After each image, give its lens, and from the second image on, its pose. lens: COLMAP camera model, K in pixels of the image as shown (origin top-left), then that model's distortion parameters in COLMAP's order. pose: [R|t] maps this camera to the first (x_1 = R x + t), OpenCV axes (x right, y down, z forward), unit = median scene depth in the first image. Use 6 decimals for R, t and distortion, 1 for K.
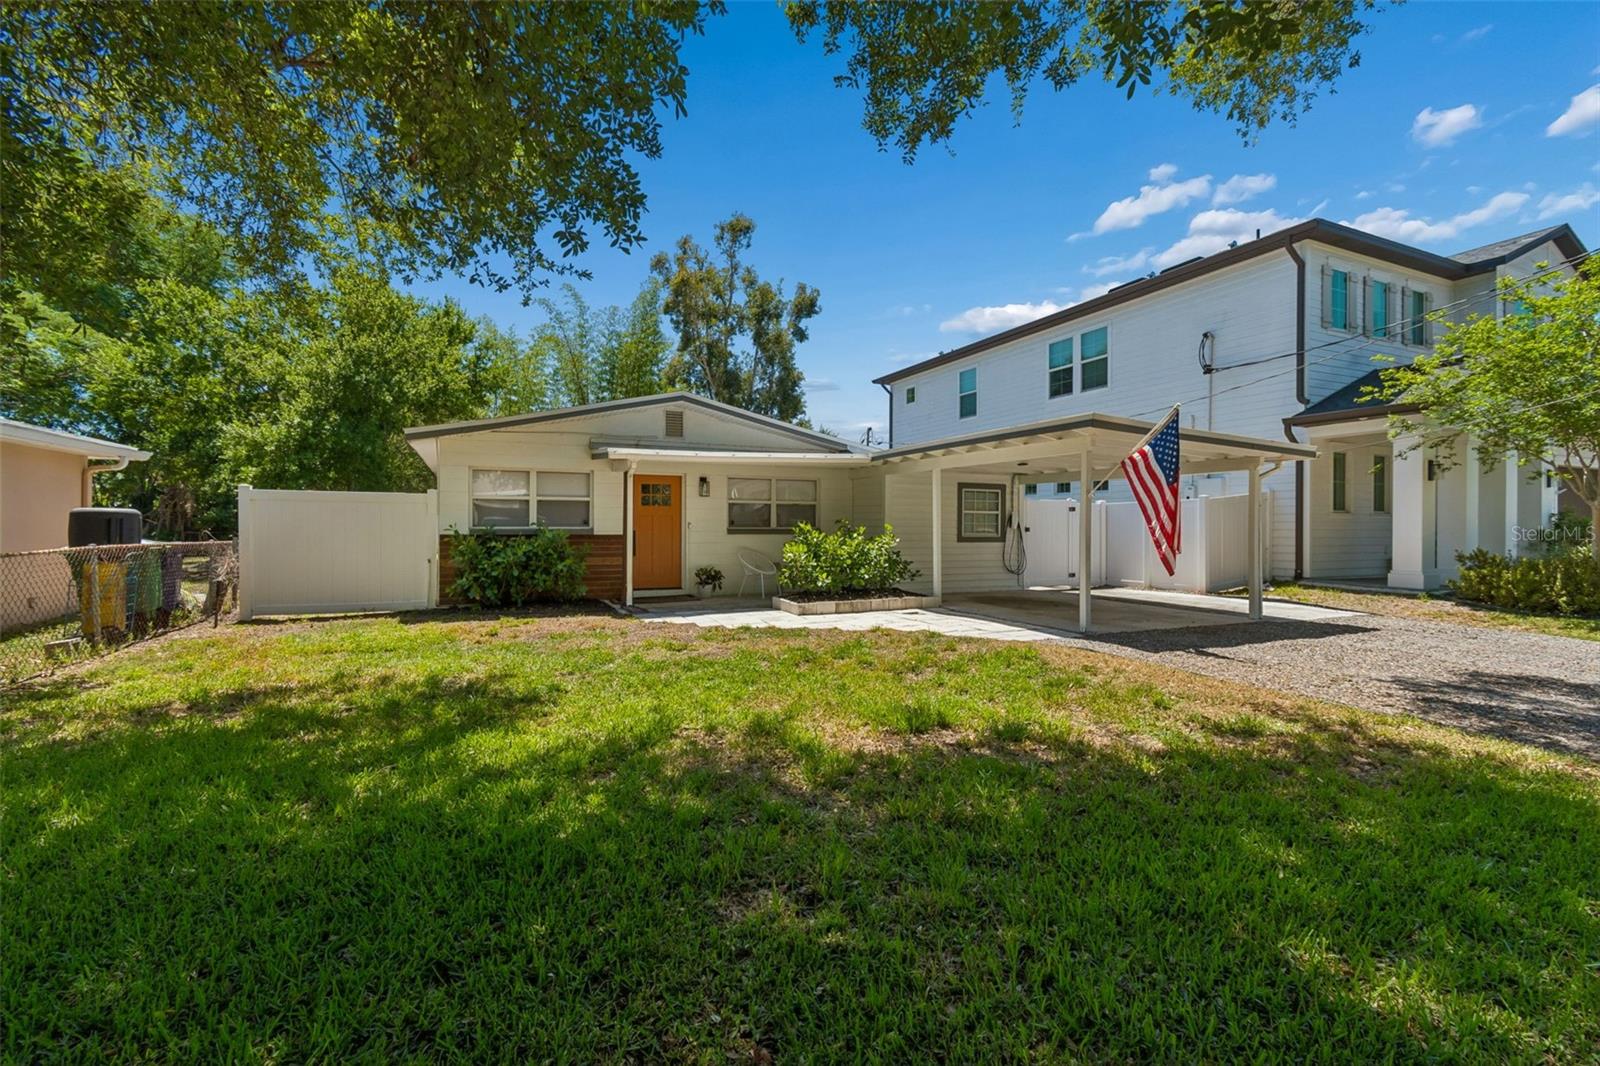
lens RADIAL K [[705.7, 0, 807.7], [0, 705.7, 536.7], [0, 0, 1]] dist [0.002862, 0.000322]
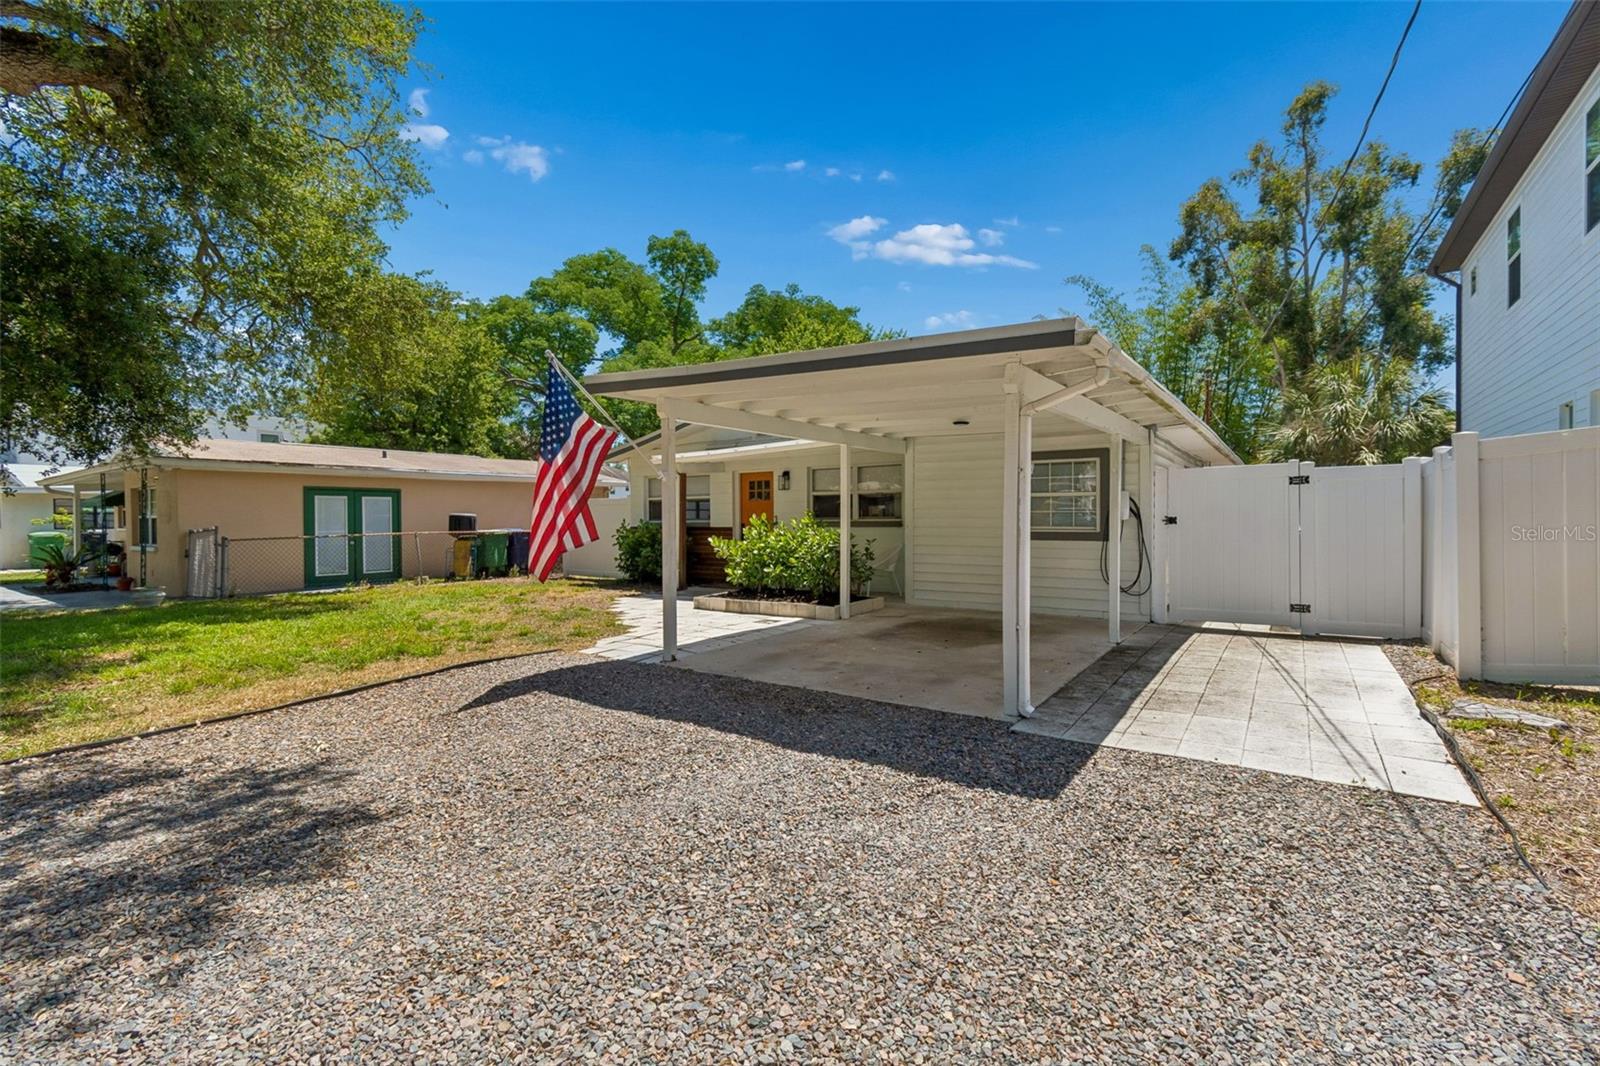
lens RADIAL K [[709.1, 0, 800.0], [0, 709.1, 533.0], [0, 0, 1]] dist [-0.001069, -0.000253]
pose [[0.503465, 0.010961, -0.863946, 0.736589], [-0.002719, 0.999935, 0.011102, -0.006028], [0.864011, -0.003240, 0.503462, 0.490740]]
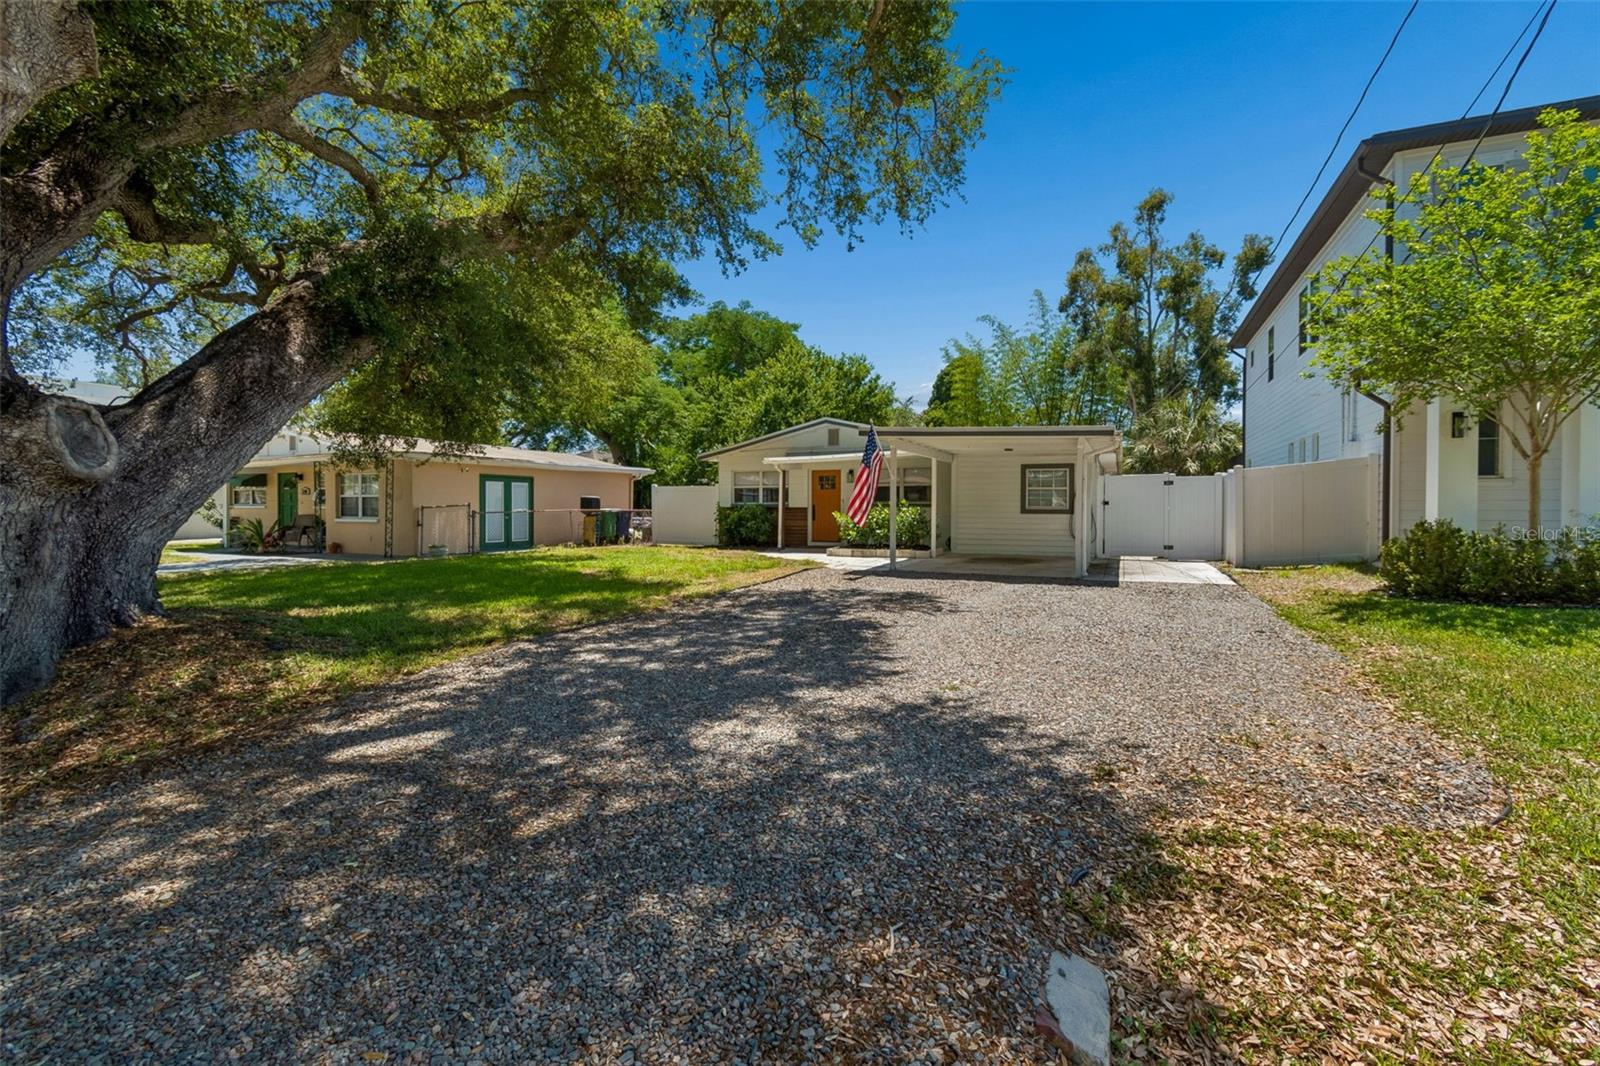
lens RADIAL K [[709.1, 0, 803.0], [0, 709.1, 523.7], [0, 0, 1]] dist [0.001329, -0.000431]
pose [[0.653918, 0.015660, -0.756403, 0.930004], [-0.008990, 0.999876, 0.012928, 0.013241], [0.756512, -0.001654, 0.653978, -0.081703]]
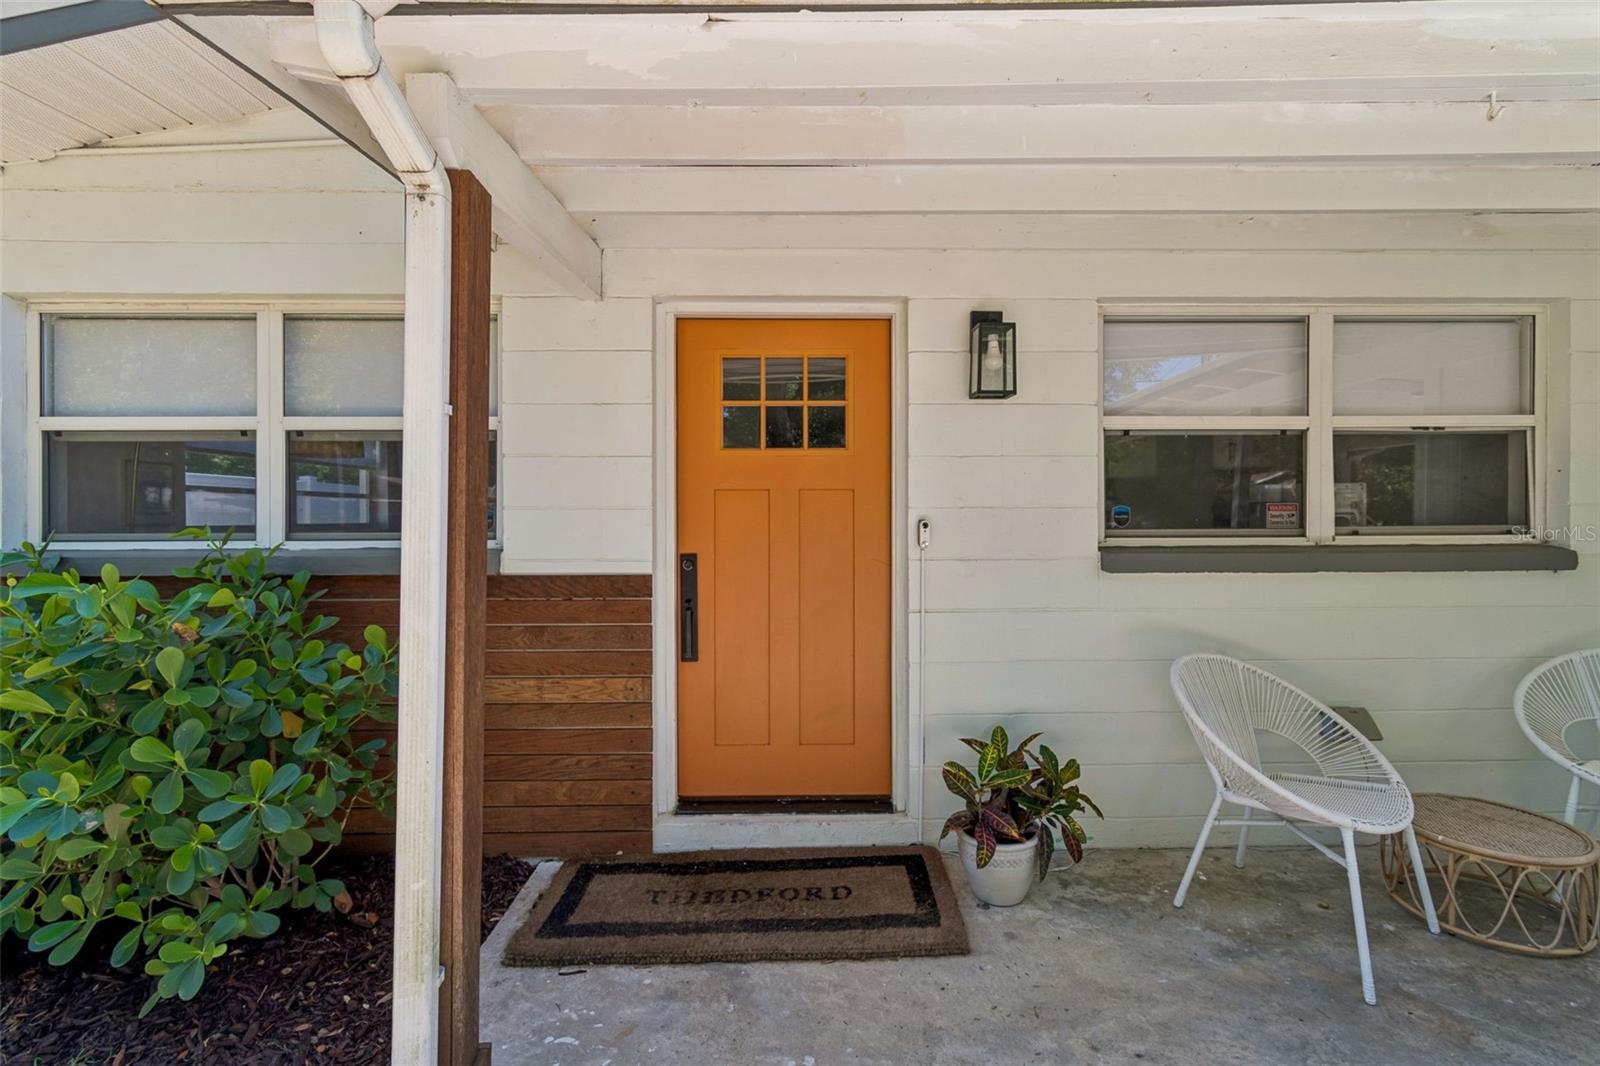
lens RADIAL K [[709.1, 0, 803.0], [0, 709.1, 523.7], [0, 0, 1]] dist [0.001329, -0.000431]
pose [[0.910367, 0.002499, -0.413794, -0.107694], [-0.002579, 0.999997, 0.000367, -0.018970], [0.413794, 0.000733, 0.910370, 0.764035]]
